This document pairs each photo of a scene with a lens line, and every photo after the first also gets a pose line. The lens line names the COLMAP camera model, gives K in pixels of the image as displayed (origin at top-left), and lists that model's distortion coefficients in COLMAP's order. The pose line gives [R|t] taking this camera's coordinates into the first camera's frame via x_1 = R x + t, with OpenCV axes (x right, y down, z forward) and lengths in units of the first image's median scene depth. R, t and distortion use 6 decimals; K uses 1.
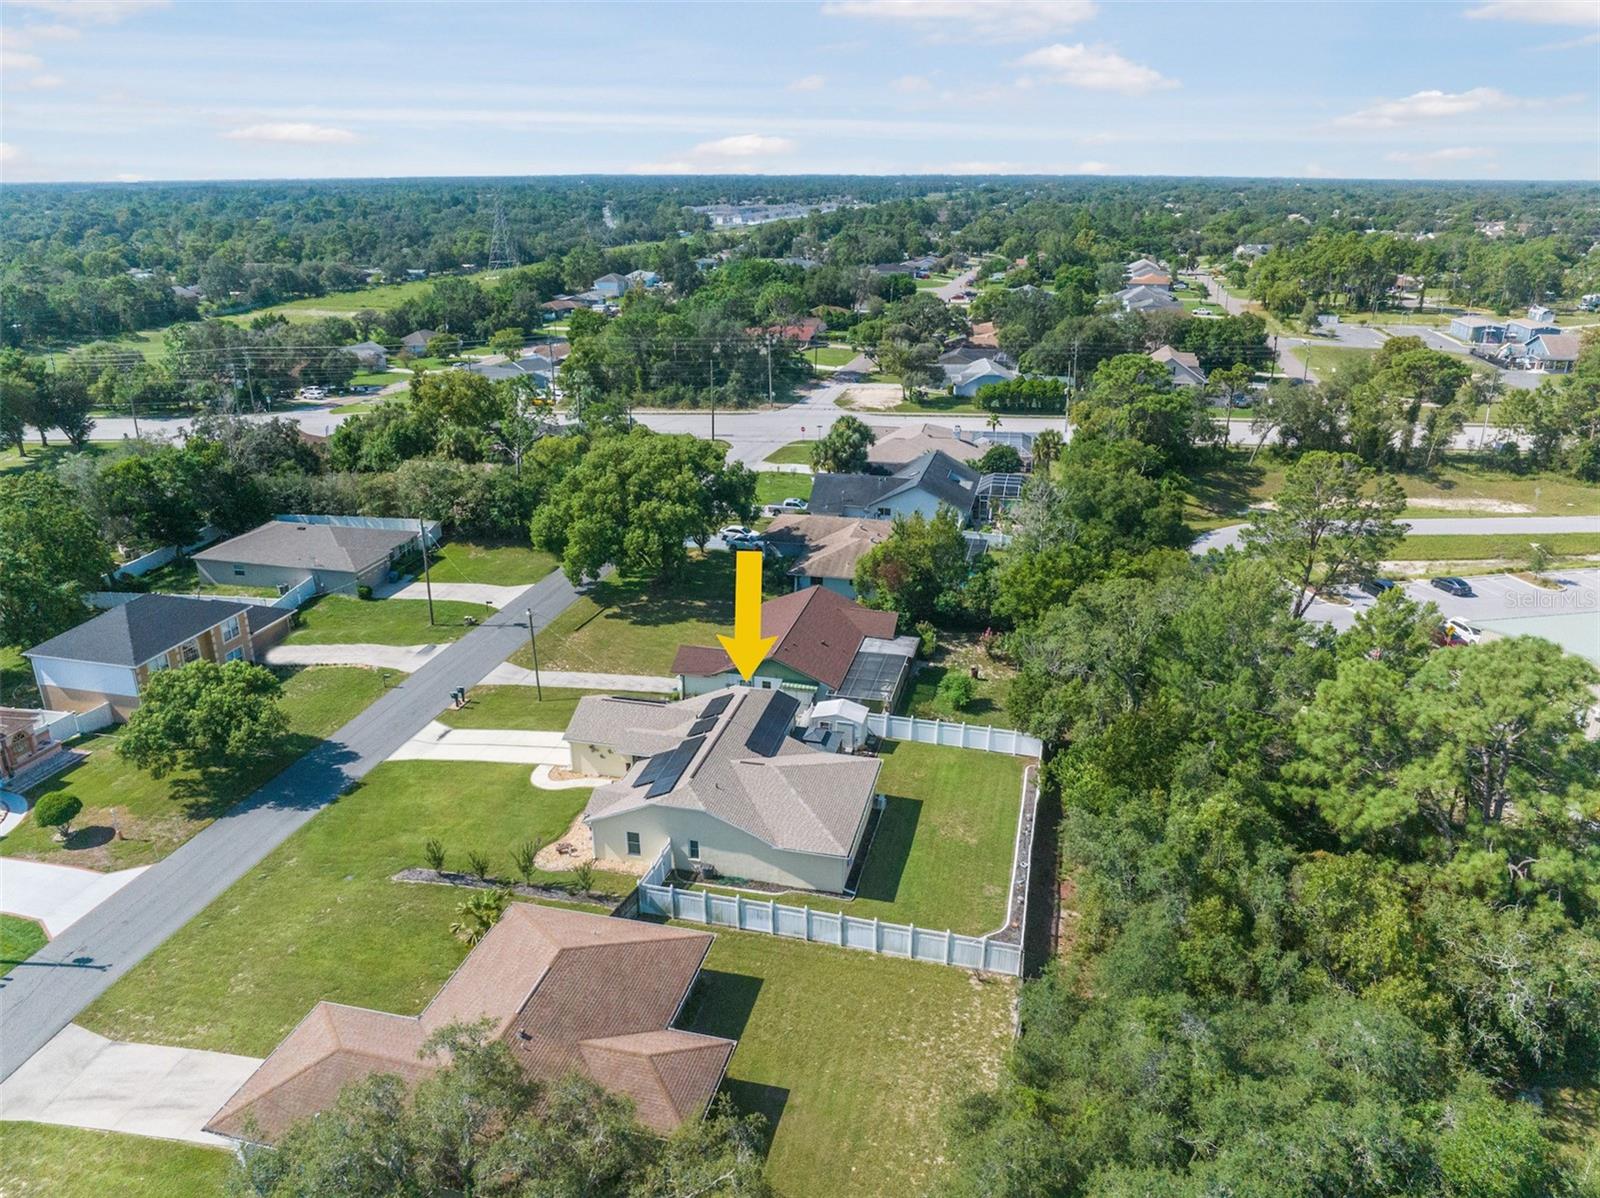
lens RADIAL K [[1173.0, 0, 800.0], [0, 1173.0, 599.0], [0, 0, 1]] dist [0.001093, 0.000252]
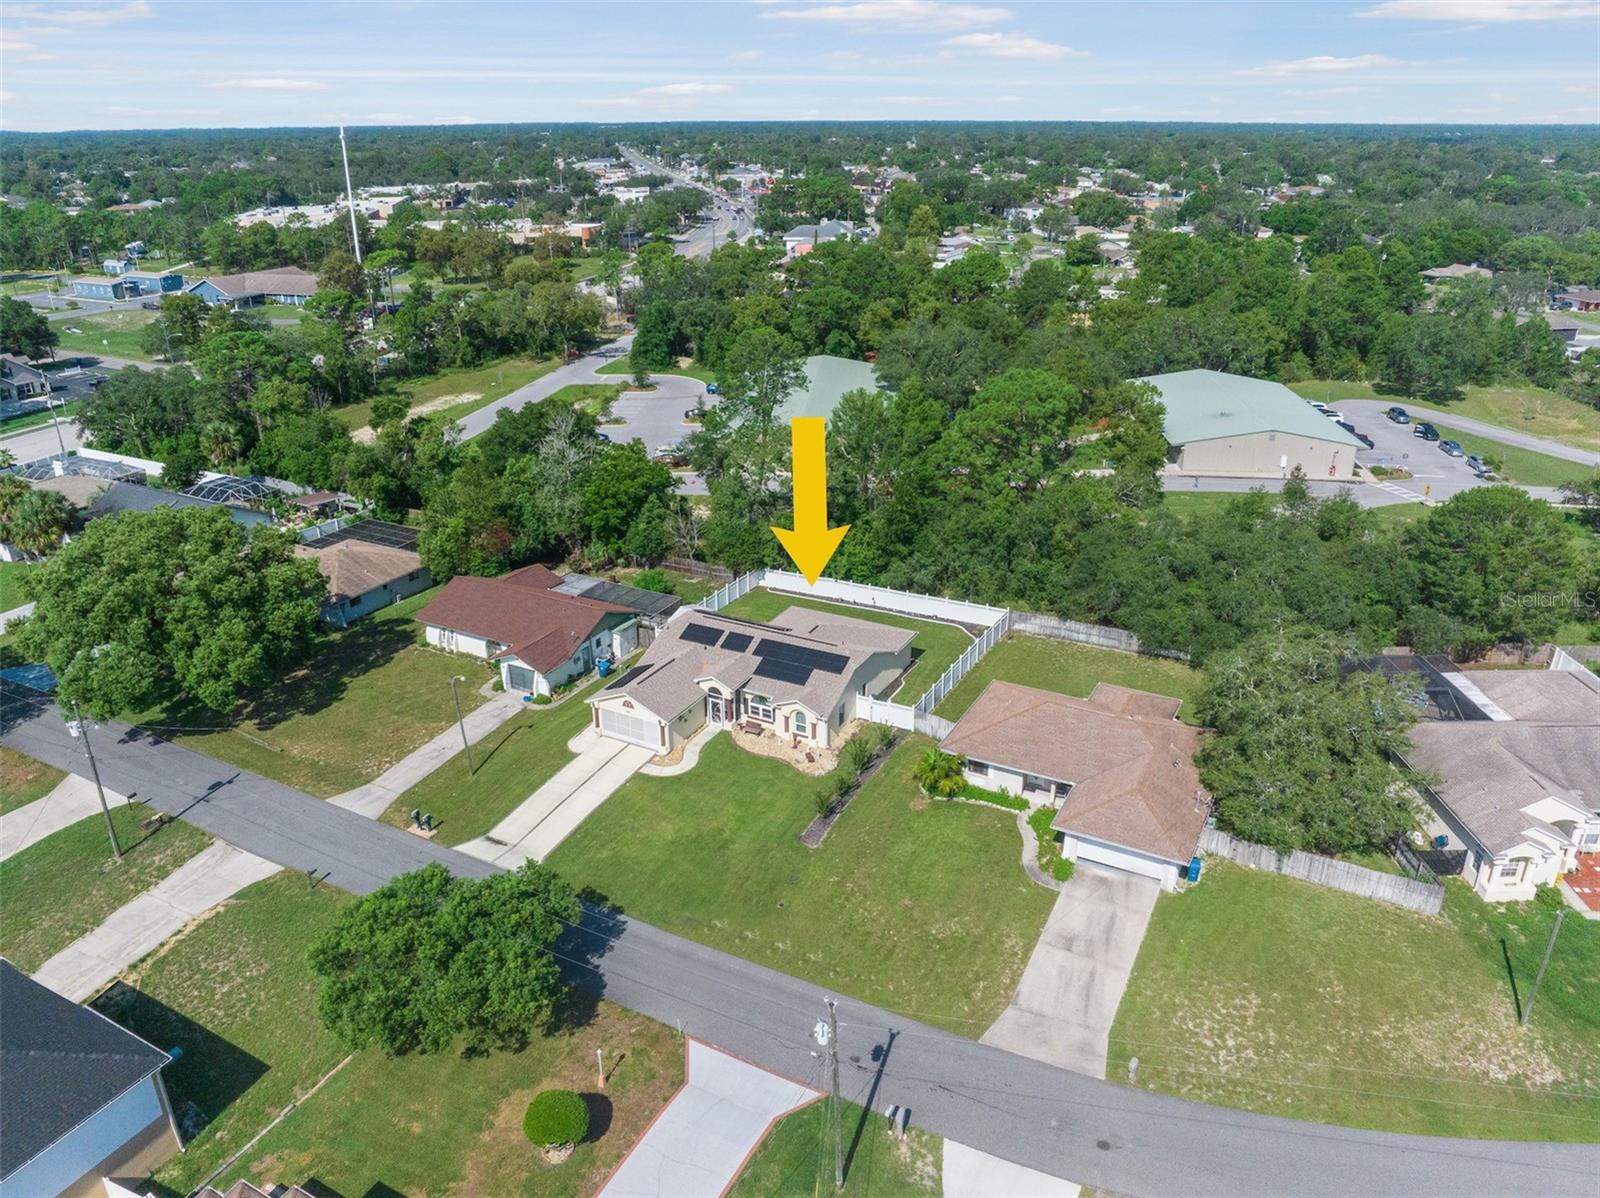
lens RADIAL K [[1115.8, 0, 770.9], [0, 1115.8, 635.3], [0, 0, 1]] dist [0.002661, -0.000883]
pose [[0.261304, -0.429705, 0.864334, -1.042133], [0.379676, 0.869021, 0.317252, -0.225427], [-0.887449, 0.245268, 0.390227, 0.565372]]
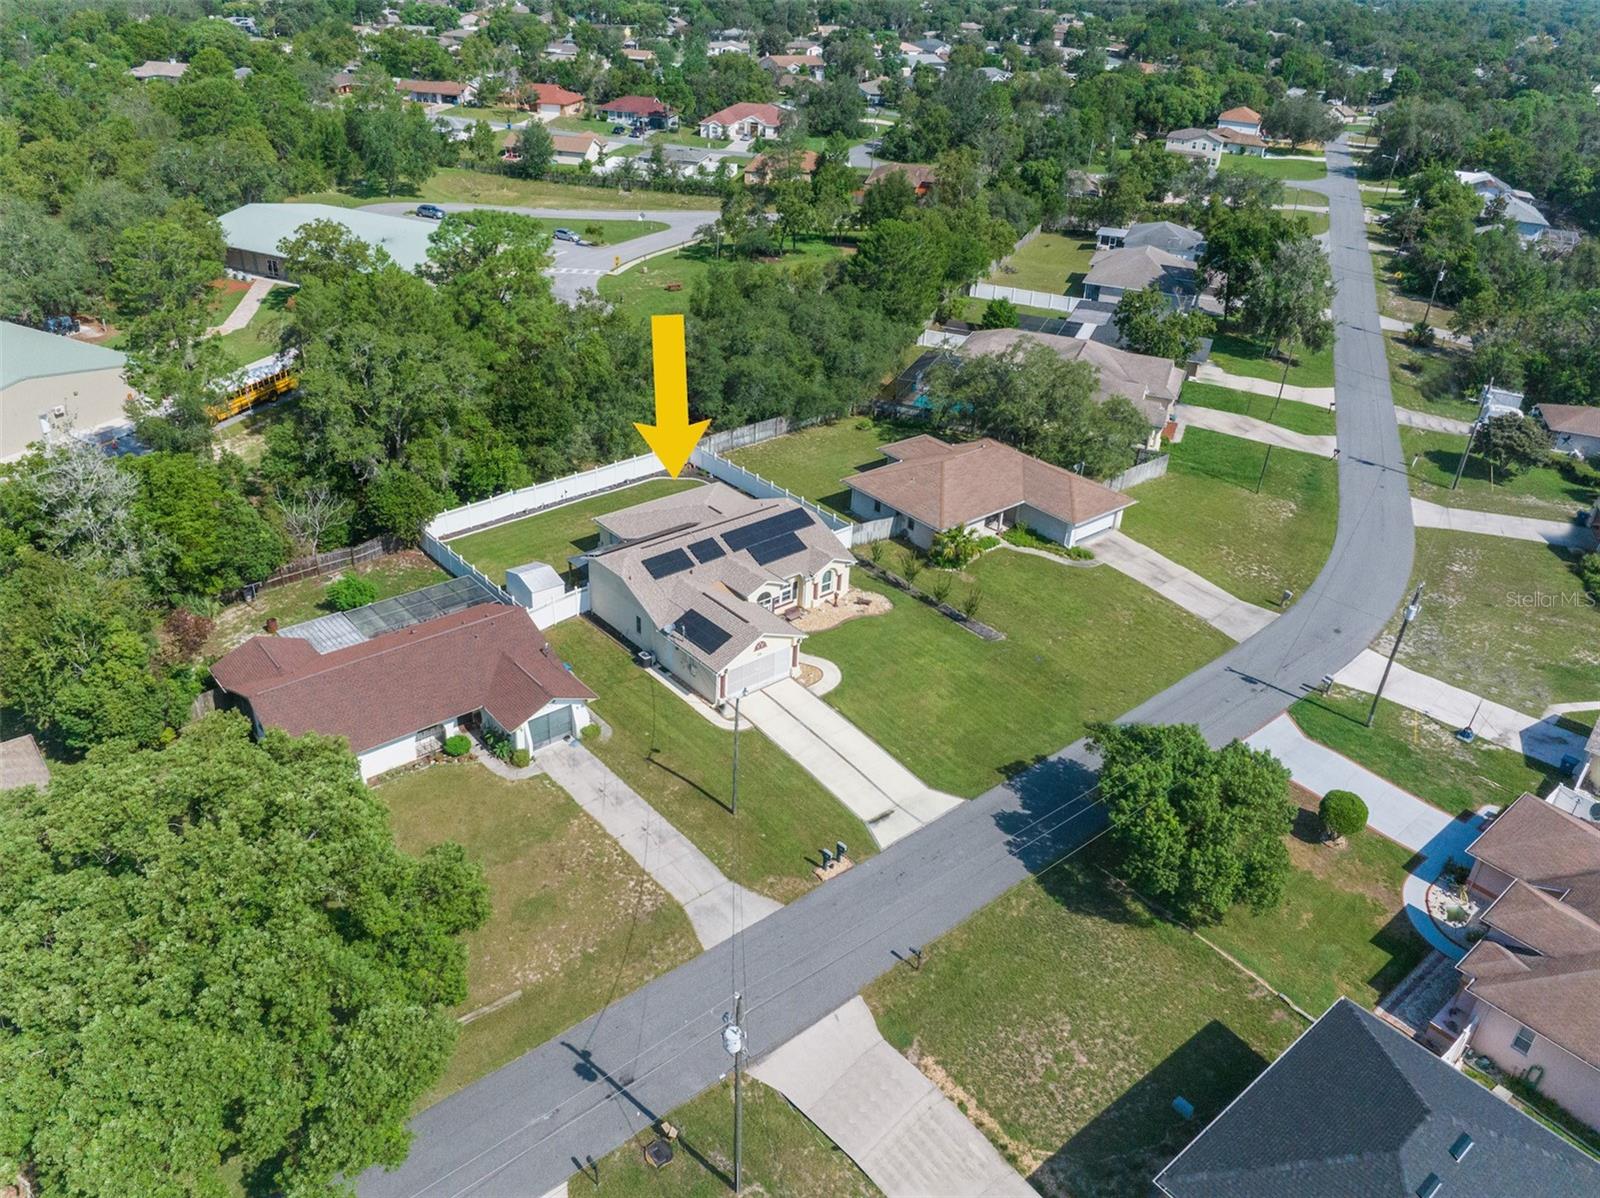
lens RADIAL K [[1173.0, 0, 800.0], [0, 1173.0, 599.0], [0, 0, 1]] dist [0.001093, 0.000252]
pose [[-0.813160, -0.341079, 0.471631, -0.662425], [0.151302, 0.658580, 0.737143, -0.610576], [-0.562031, 0.670774, -0.483925, 1.527409]]
